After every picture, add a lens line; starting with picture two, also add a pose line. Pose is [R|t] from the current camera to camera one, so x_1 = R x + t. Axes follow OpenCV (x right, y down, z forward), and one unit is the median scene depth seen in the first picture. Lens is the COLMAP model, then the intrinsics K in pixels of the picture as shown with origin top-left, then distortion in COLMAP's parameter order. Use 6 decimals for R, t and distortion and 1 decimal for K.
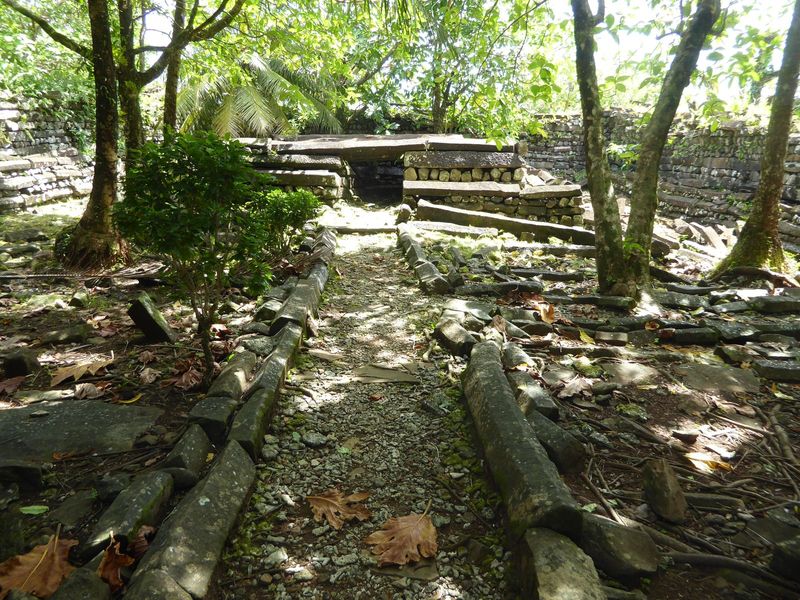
lens RADIAL K [[584.5, 0, 400.0], [0, 584.5, 300.0], [0, 0, 1]] dist [0.002446, 0.004961]
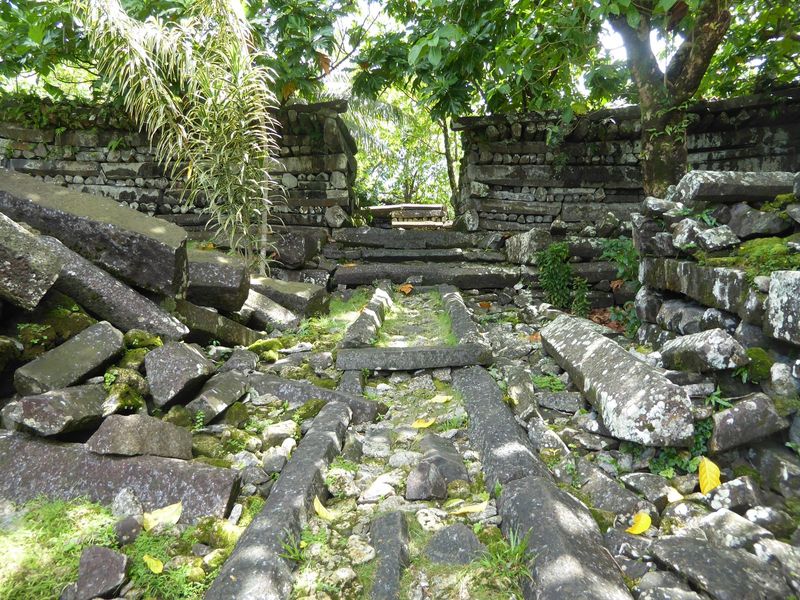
lens RADIAL K [[584.5, 0, 400.0], [0, 584.5, 300.0], [0, 0, 1]] dist [0.002446, 0.004961]
pose [[0.998609, -0.037323, 0.037238, -0.039055], [0.042528, 0.987693, -0.150512, 0.287051], [-0.031162, 0.151886, 0.987907, -0.786273]]
